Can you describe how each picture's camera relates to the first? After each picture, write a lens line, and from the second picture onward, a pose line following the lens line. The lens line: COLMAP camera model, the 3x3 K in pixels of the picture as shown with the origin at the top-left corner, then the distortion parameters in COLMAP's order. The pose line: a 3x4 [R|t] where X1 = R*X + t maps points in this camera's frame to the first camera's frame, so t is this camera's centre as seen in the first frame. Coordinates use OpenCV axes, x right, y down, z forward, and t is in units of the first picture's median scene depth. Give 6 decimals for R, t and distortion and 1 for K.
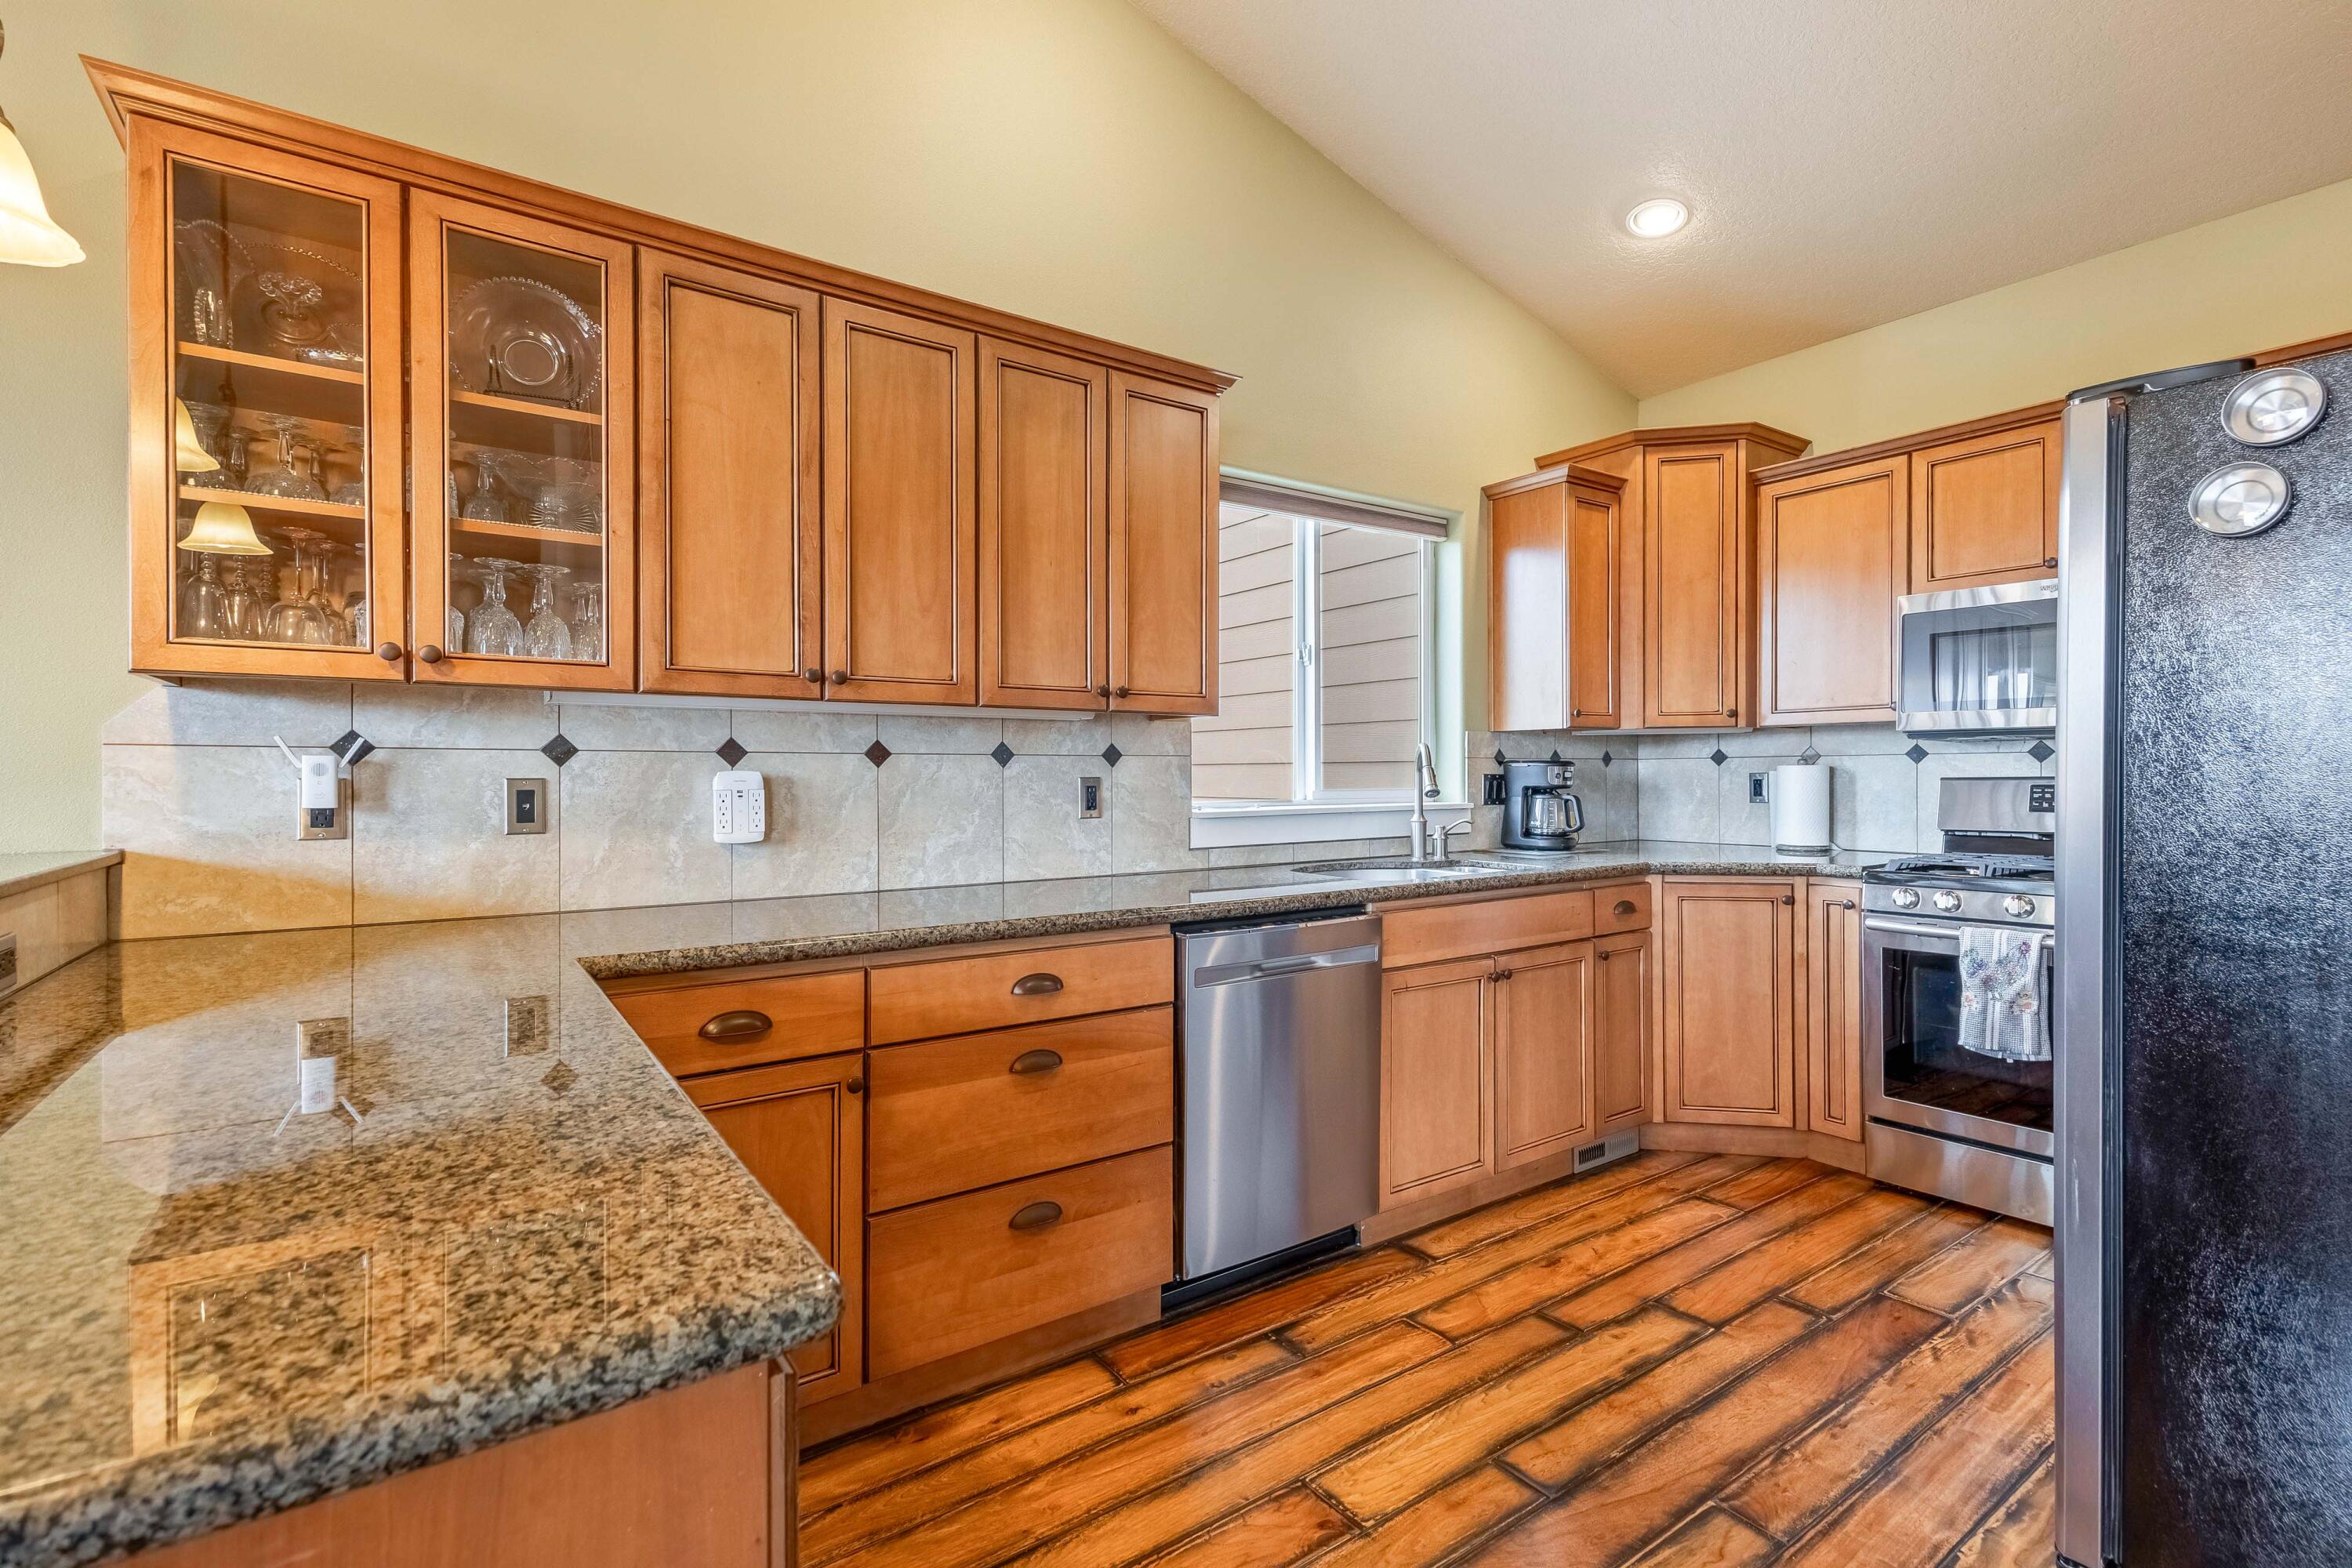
lens RADIAL K [[1073.8, 0, 1167.7], [0, 1073.8, 780.3], [0, 0, 1]] dist [0.020007, -0.007599]
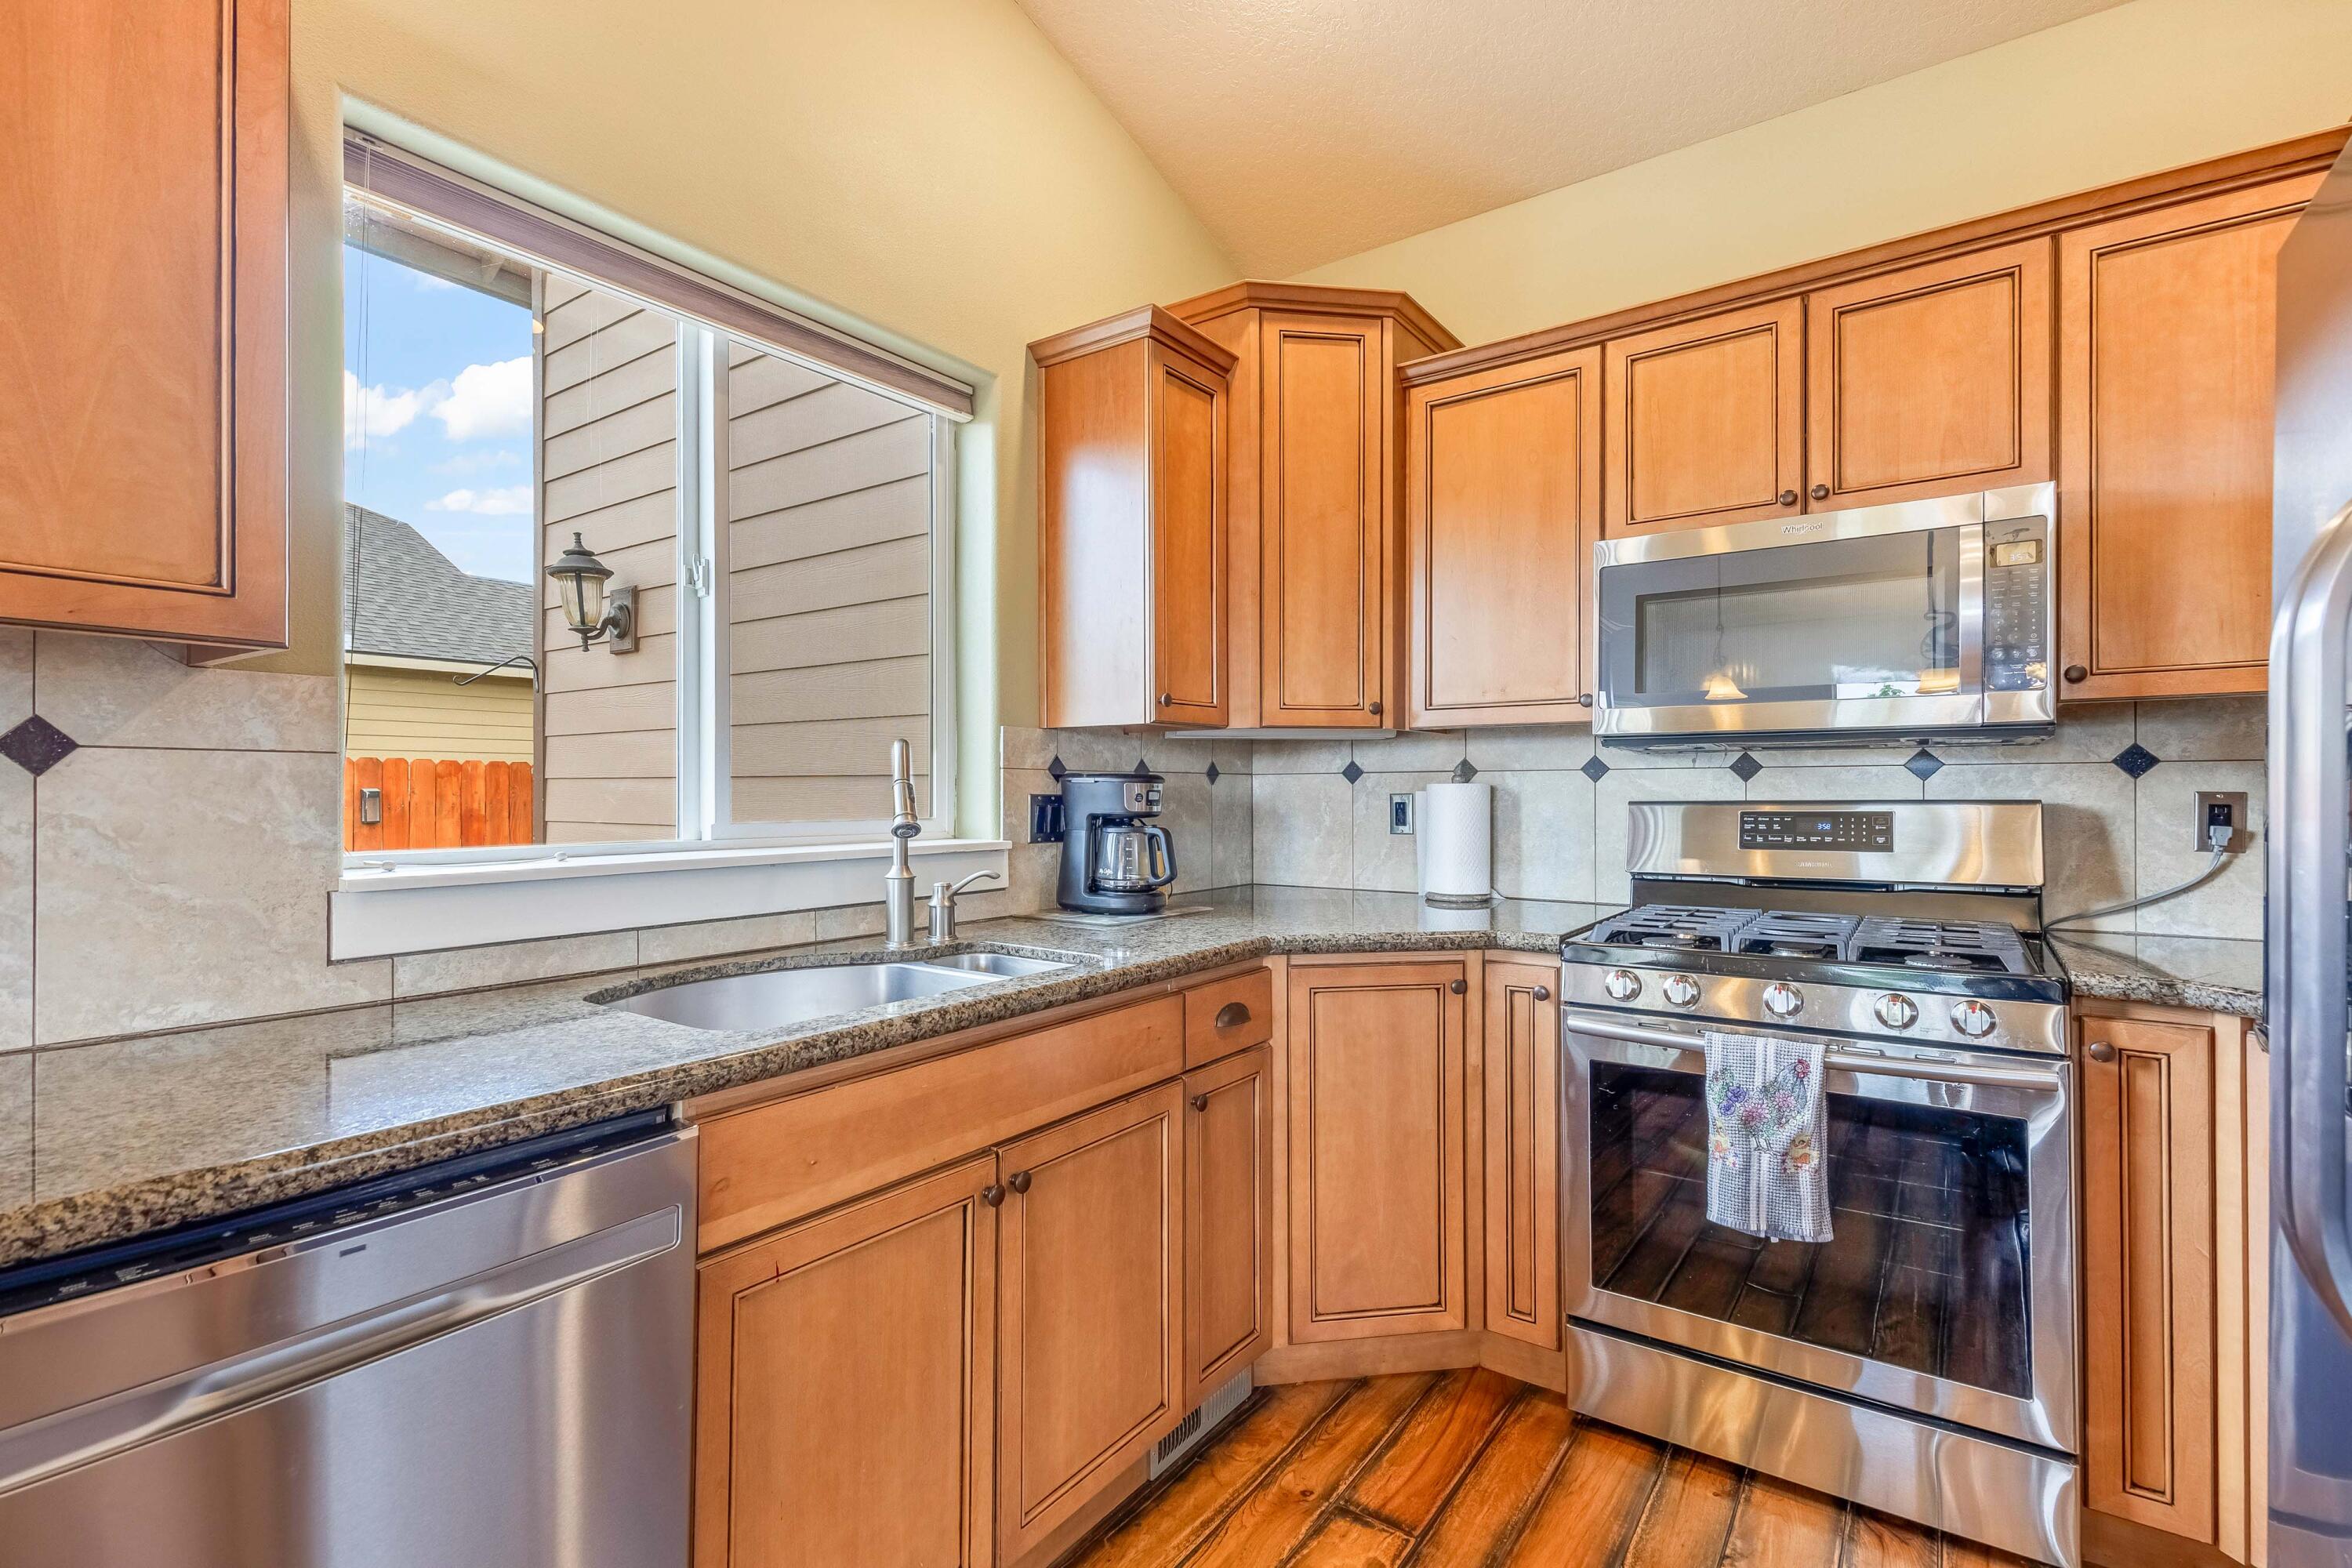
lens RADIAL K [[1073.8, 0, 1172.6], [0, 1073.8, 790.3], [0, 0, 1]] dist [0.020007, -0.007599]
pose [[0.943316, 0.004252, 0.331869, 0.200886], [-0.001930, 0.999971, -0.007328, -0.004486], [-0.331891, 0.006272, 0.943297, 0.462314]]
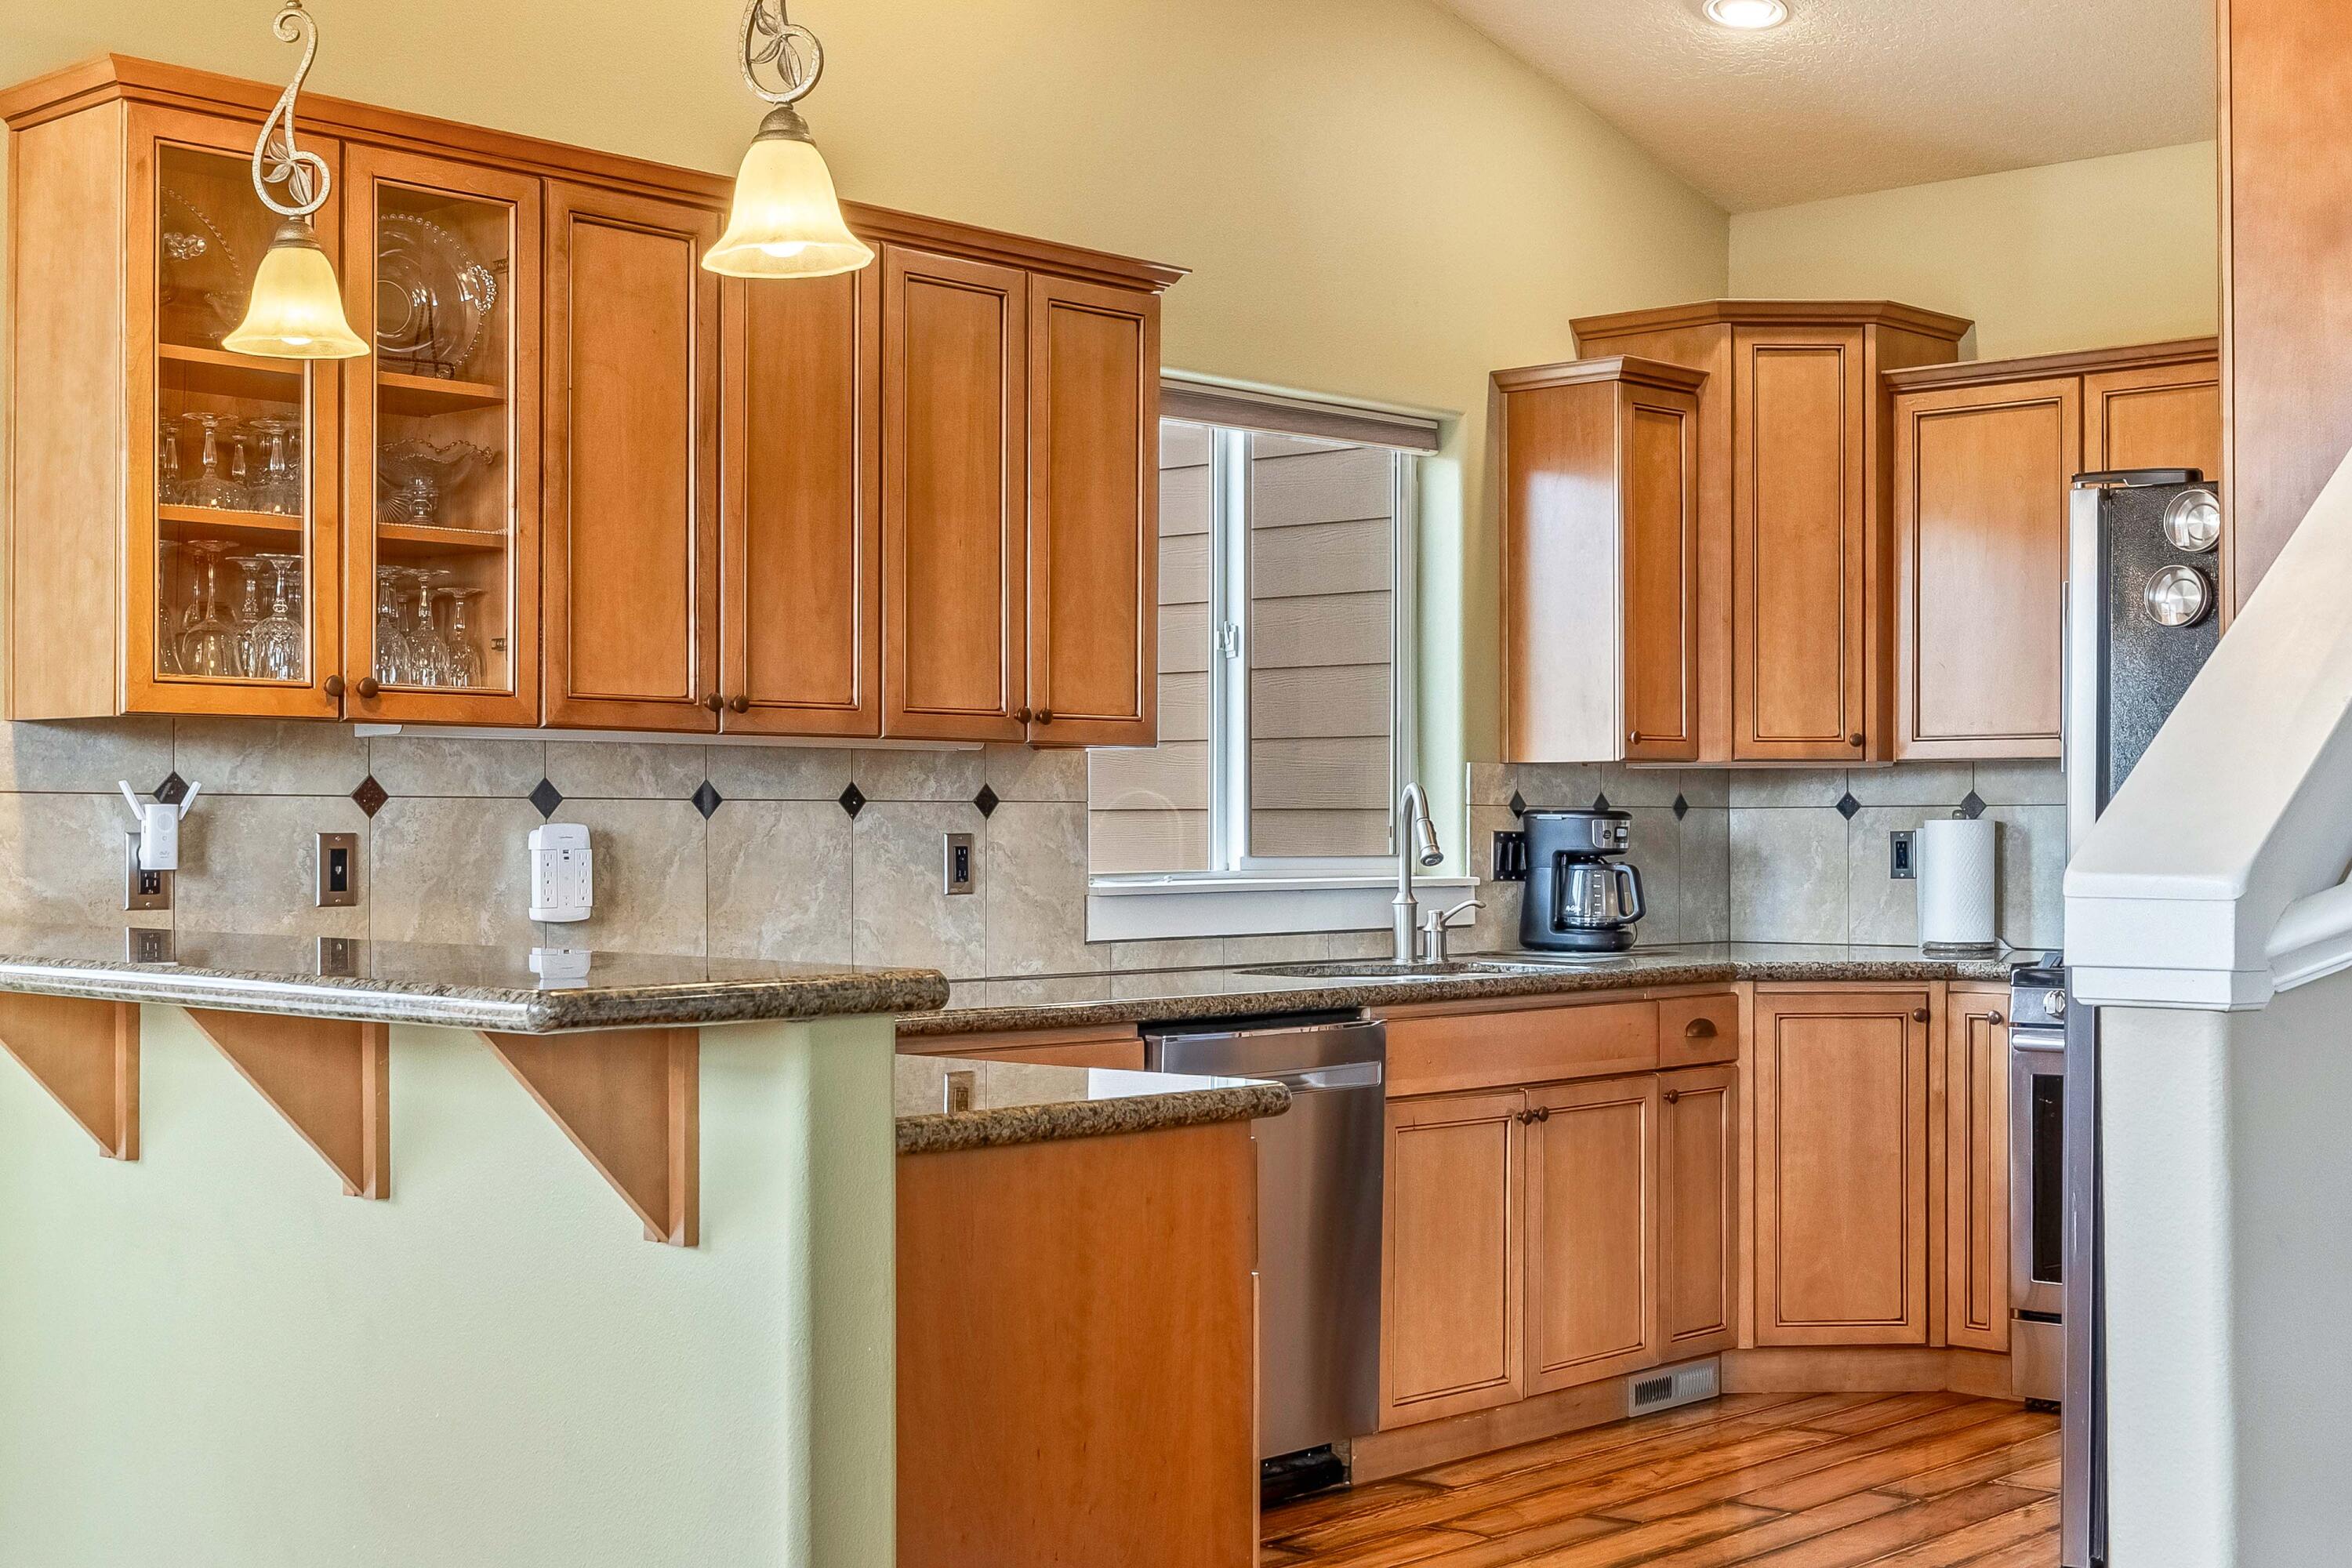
lens RADIAL K [[3091.4, 0, 1152.6], [0, 3091.4, 843.8], [0, 0, 1]] dist [-0.022864, 0.000000]
pose [[0.977795, 0.002719, 0.209544, -0.341454], [-0.002633, 0.999996, -0.000690, 0.004052], [-0.209545, 0.000123, 0.977799, -0.881369]]
